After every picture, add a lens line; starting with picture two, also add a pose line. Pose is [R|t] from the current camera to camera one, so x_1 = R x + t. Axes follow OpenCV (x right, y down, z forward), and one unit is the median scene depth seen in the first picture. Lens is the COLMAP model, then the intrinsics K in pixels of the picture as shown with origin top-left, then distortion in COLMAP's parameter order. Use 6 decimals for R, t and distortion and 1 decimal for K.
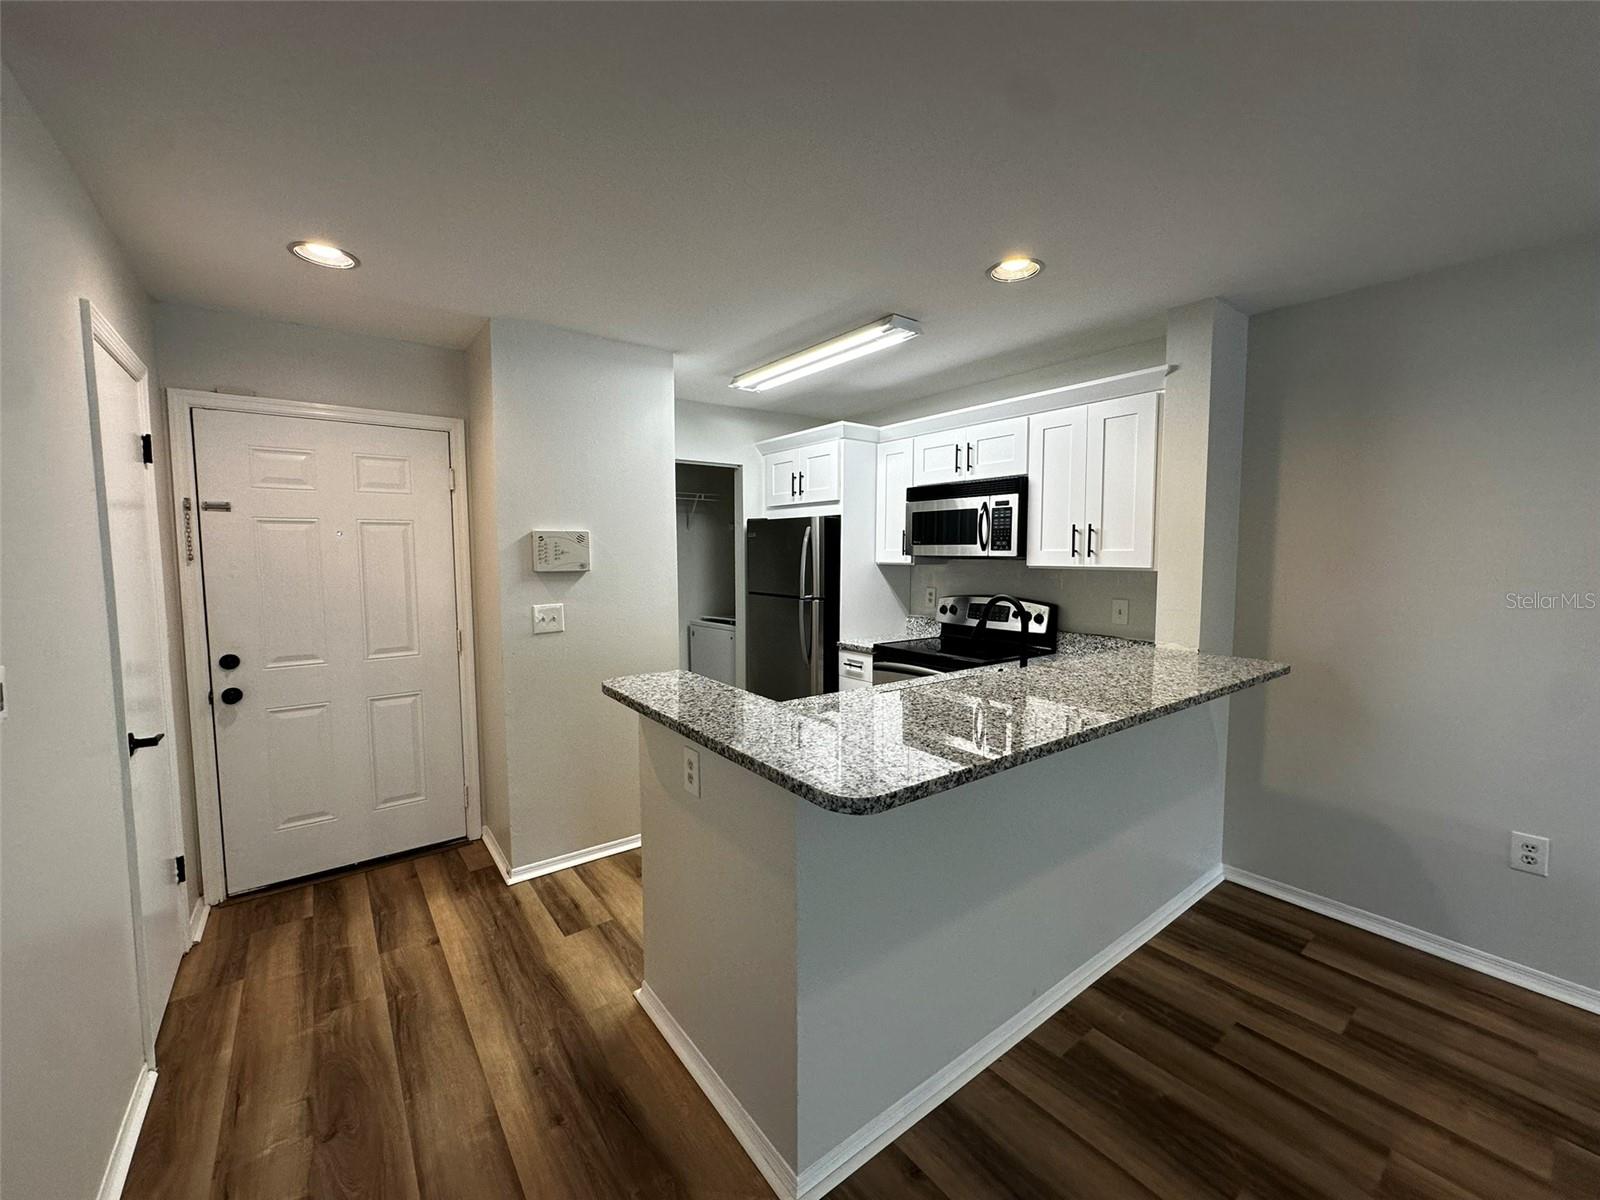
lens RADIAL K [[635.1, 0, 800.0], [0, 635.1, 600.0], [0, 0, 1]] dist [-0.000619, -0.000183]
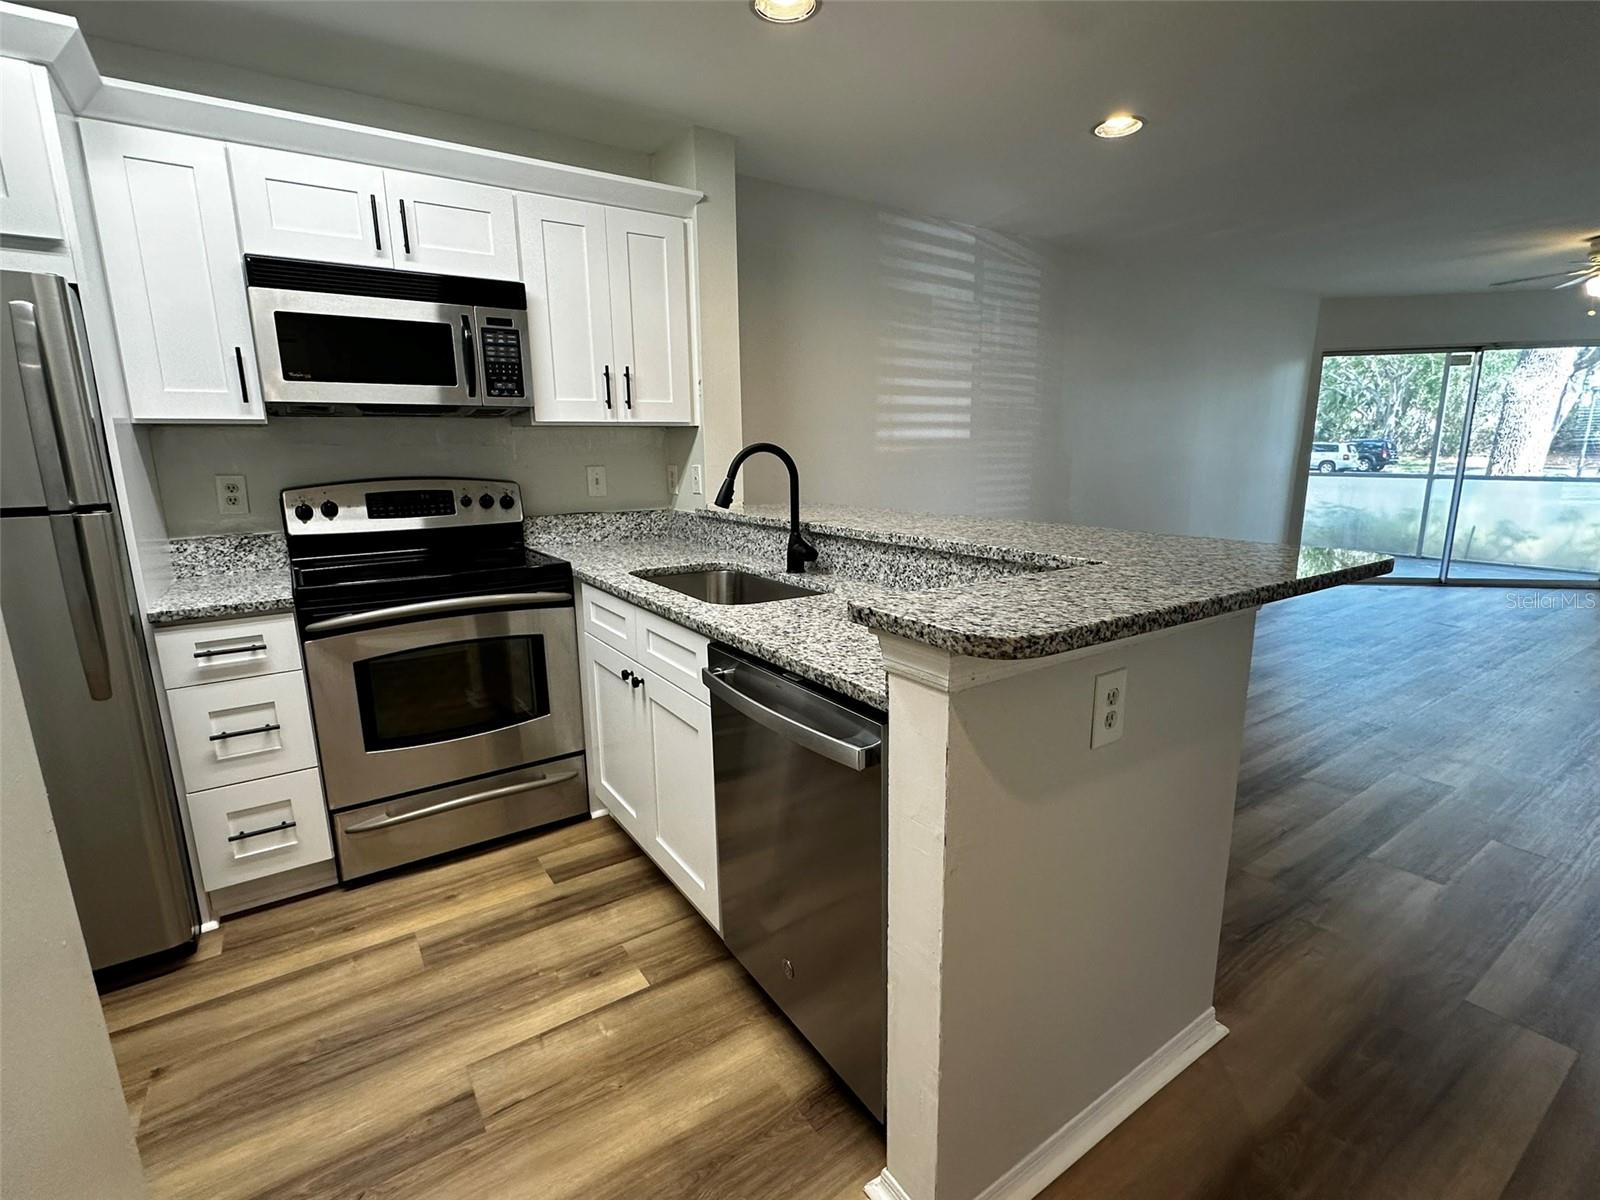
lens RADIAL K [[744.8, 0, 795.0], [0, 744.8, 599.3], [0, 0, 1]] dist [-0.002244, 0.000278]
pose [[0.061968, -0.200432, 0.977746, -0.443965], [0.090910, 0.976690, 0.194454, 0.003303], [-0.993929, 0.076837, 0.078745, 0.640398]]
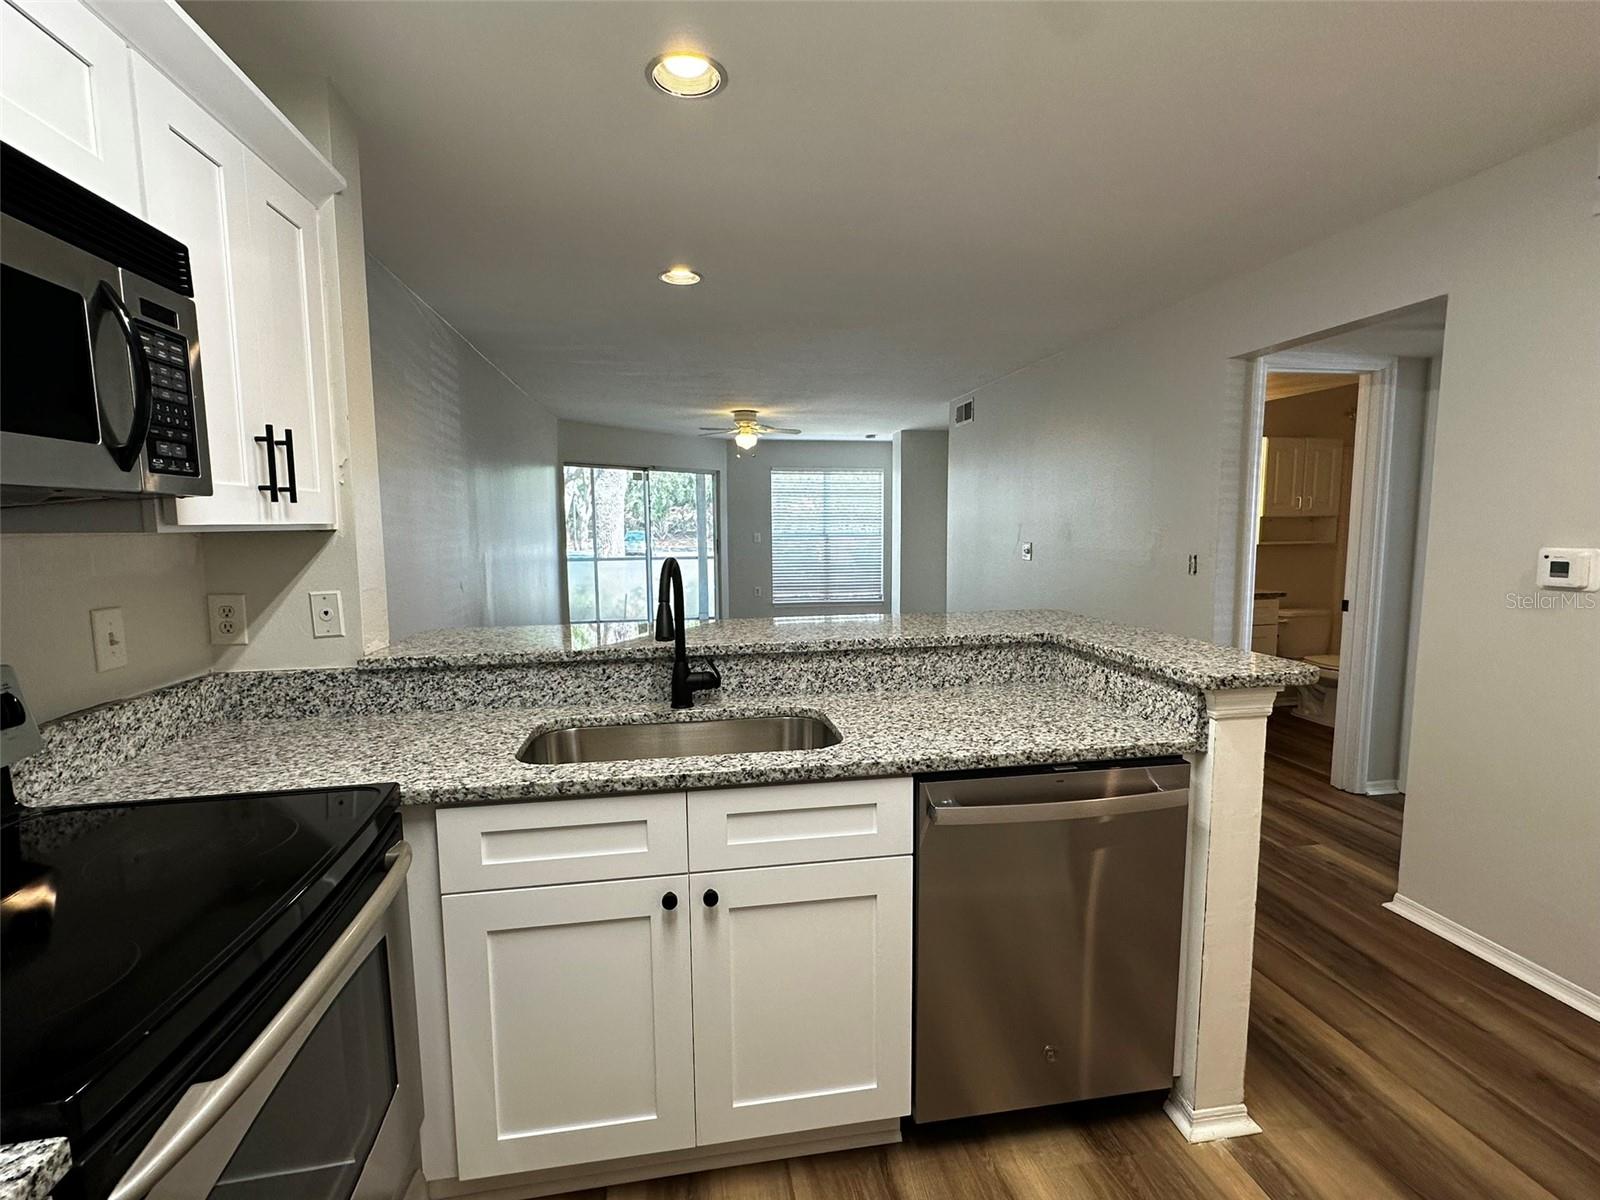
lens RADIAL K [[744.8, 0, 795.0], [0, 744.8, 599.3], [0, 0, 1]] dist [-0.002244, 0.000278]
pose [[-0.883294, -0.038576, 0.467230, -0.107276], [0.047702, 0.984041, 0.171426, -0.064976], [-0.466386, 0.173708, -0.867358, 1.144007]]
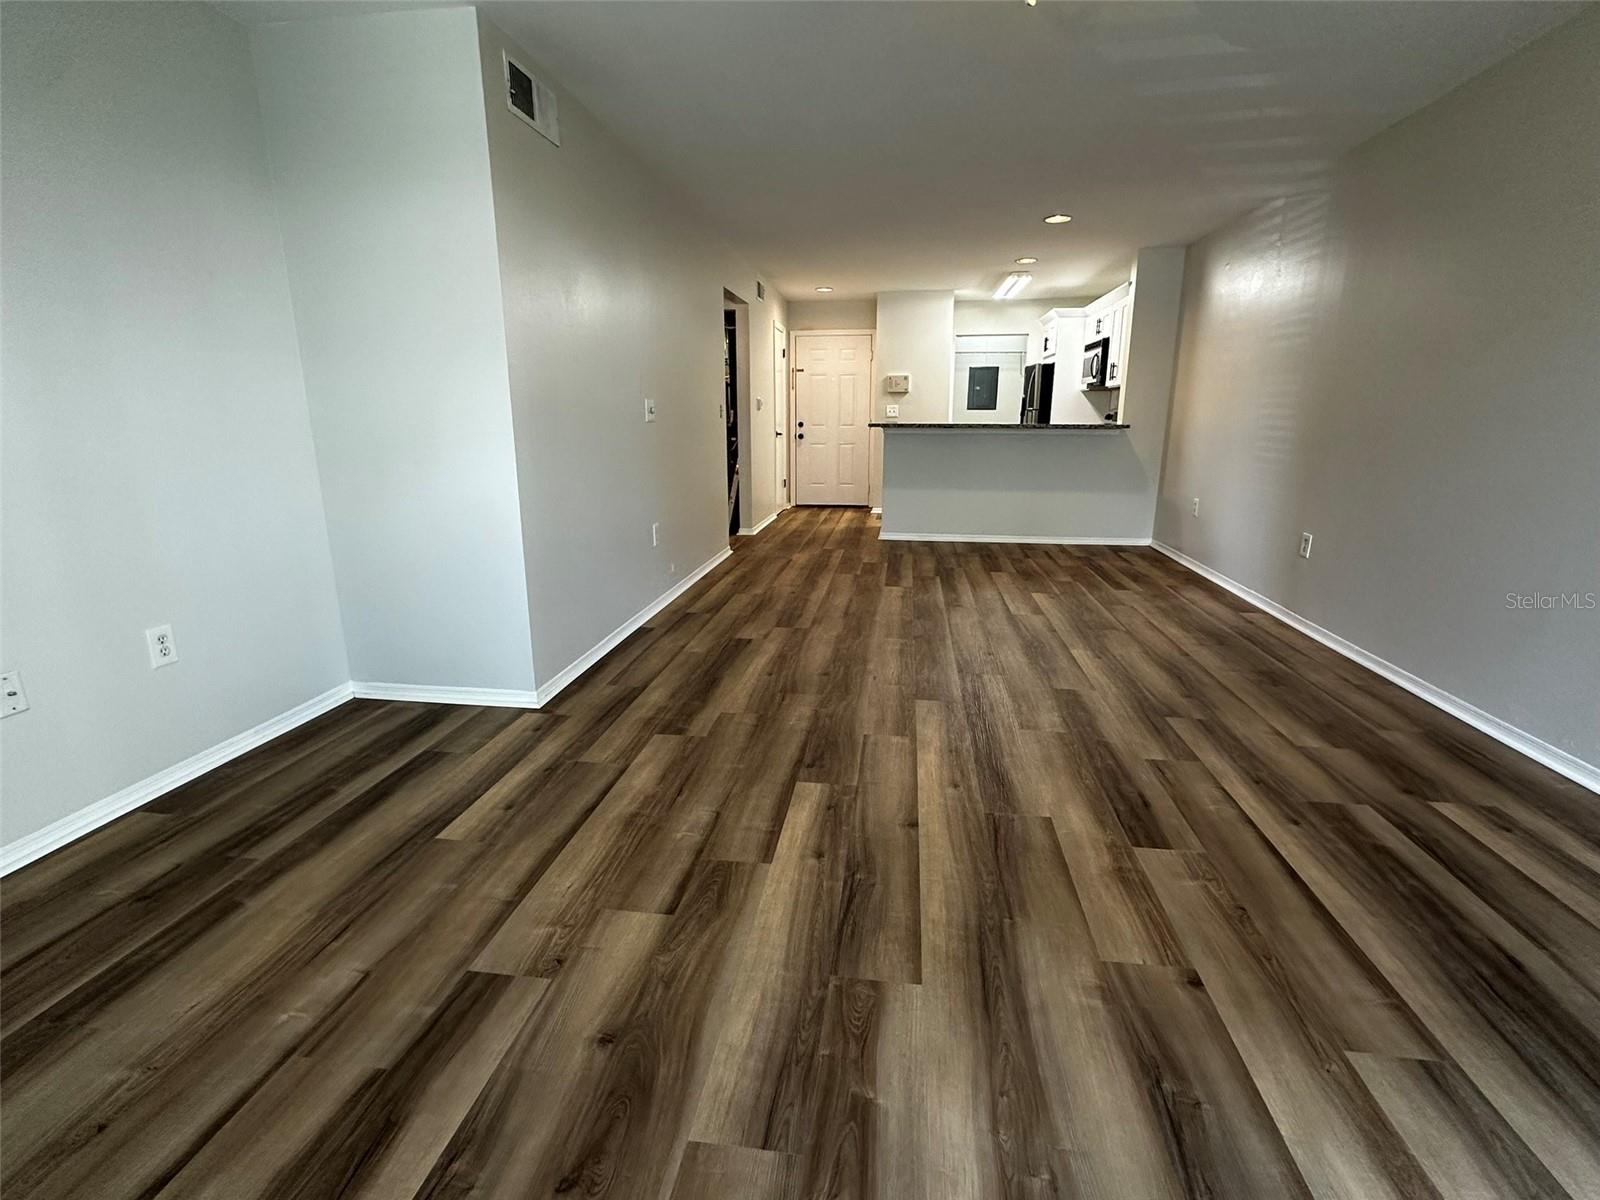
lens RADIAL K [[744.8, 0, 795.0], [0, 744.8, 599.3], [0, 0, 1]] dist [-0.002244, 0.000278]
pose [[0.700617, 0.176909, -0.691259, 1.291808], [-0.053821, 0.979120, 0.196029, 0.172036], [0.711505, -0.100137, 0.695509, -1.203333]]
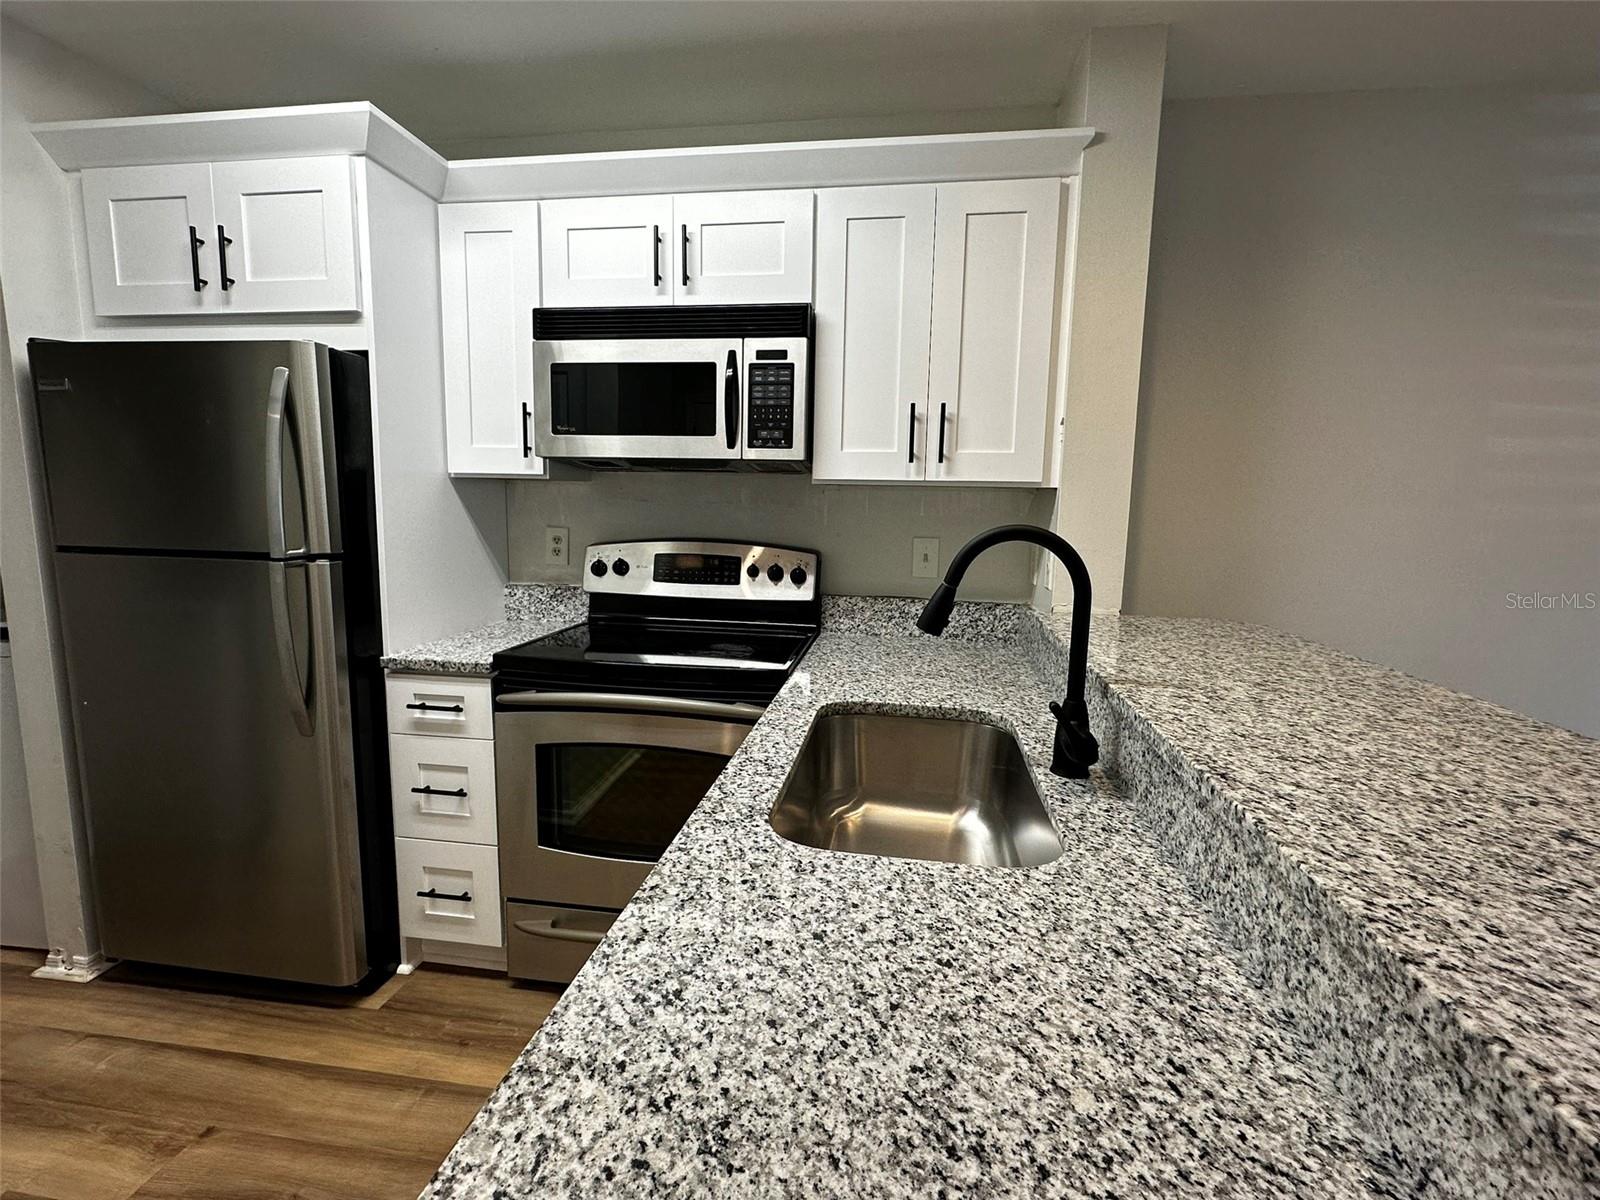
lens RADIAL K [[744.8, 0, 795.0], [0, 744.8, 599.3], [0, 0, 1]] dist [-0.002244, 0.000278]
pose [[0.718660, -0.078044, 0.690968, -0.095878], [0.034206, 0.996446, 0.076971, -0.001211], [-0.694520, -0.031681, 0.718776, 0.529568]]
